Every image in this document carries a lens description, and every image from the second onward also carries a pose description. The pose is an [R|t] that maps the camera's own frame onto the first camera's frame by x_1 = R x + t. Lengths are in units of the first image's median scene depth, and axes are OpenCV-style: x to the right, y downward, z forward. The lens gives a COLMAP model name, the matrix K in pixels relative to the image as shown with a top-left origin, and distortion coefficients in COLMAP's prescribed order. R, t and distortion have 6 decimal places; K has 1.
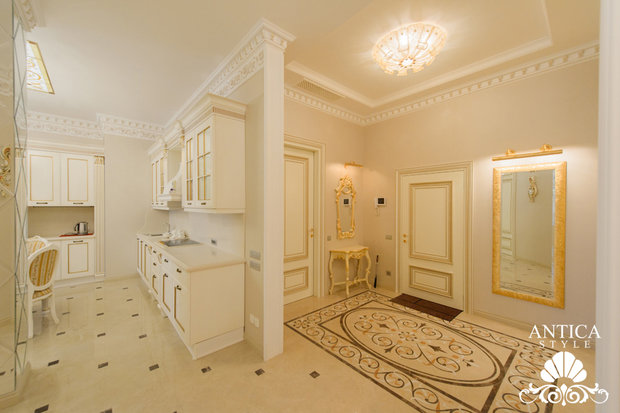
lens RADIAL K [[247.9, 0, 310.3], [0, 247.9, 205.6], [0, 0, 1]] dist [0.002392, -0.000433]
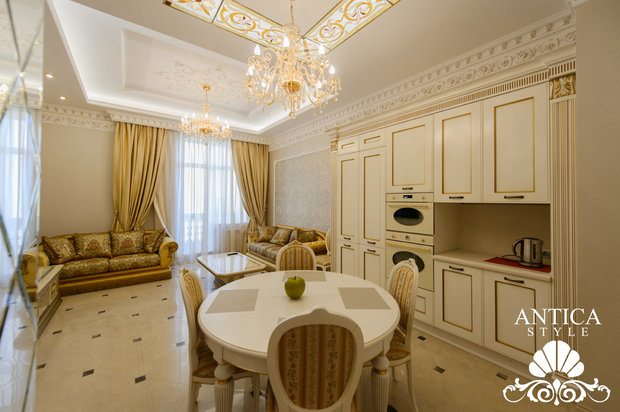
lens RADIAL K [[237.6, 0, 307.0], [0, 237.6, 198.0], [0, 0, 1]] dist [-0.000012, -0.000609]
pose [[-0.096691, -0.015314, -0.995197, -0.452458], [-0.008908, 0.999855, -0.014521, 0.002310], [0.995275, 0.007461, -0.096813, 0.651424]]
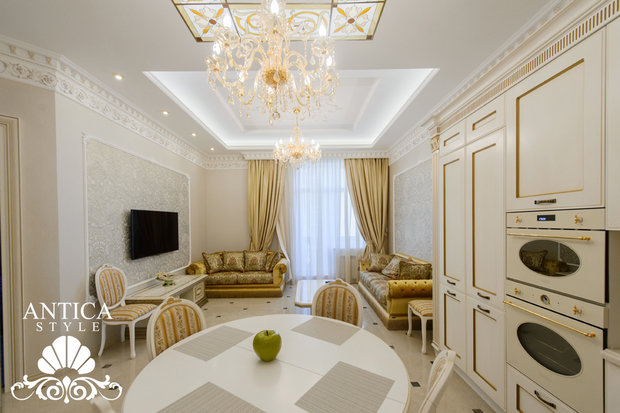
lens RADIAL K [[247.9, 0, 307.4], [0, 247.9, 226.4], [0, 0, 1]] dist [0.002392, -0.000433]
pose [[-0.668597, 0.015665, -0.743460, -0.647923], [0.007159, 0.999867, 0.014630, -0.008488], [0.743590, 0.004459, -0.668621, 0.840997]]
